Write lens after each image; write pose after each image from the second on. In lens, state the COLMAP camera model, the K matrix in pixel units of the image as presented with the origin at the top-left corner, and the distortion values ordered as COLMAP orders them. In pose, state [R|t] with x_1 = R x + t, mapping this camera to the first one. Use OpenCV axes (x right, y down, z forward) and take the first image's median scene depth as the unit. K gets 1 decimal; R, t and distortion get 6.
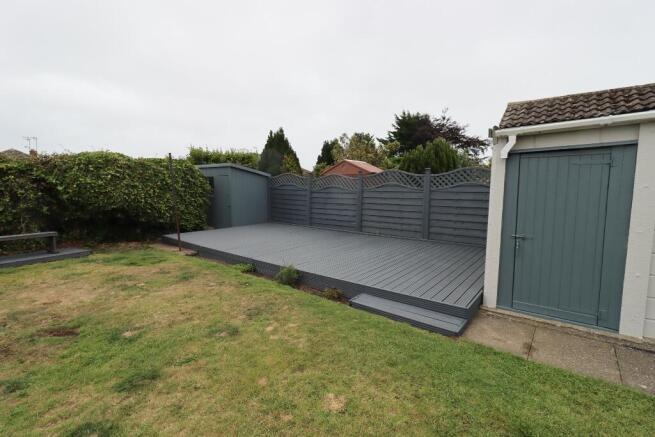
lens RADIAL K [[302.7, 0, 326.3], [0, 302.7, 210.6], [0, 0, 1]] dist [-0.000357, -0.000138]
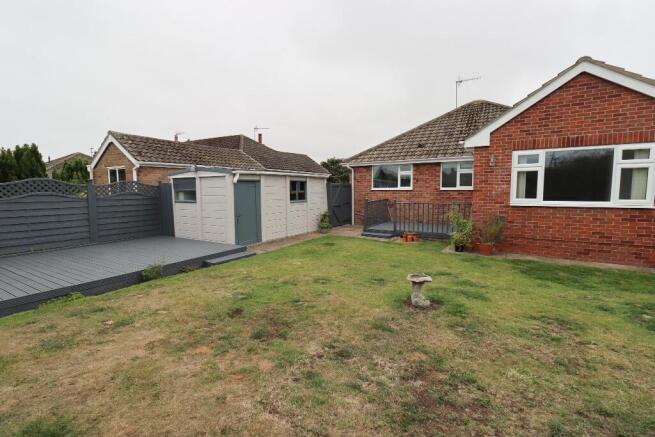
lens RADIAL K [[302.7, 0, 326.3], [0, 302.7, 210.6], [0, 0, 1]] dist [-0.000357, -0.000138]
pose [[-0.148416, -0.065019, 0.986785, -1.643452], [0.091455, 0.992658, 0.079162, -0.069207], [-0.984687, 0.101995, -0.141380, 0.578204]]
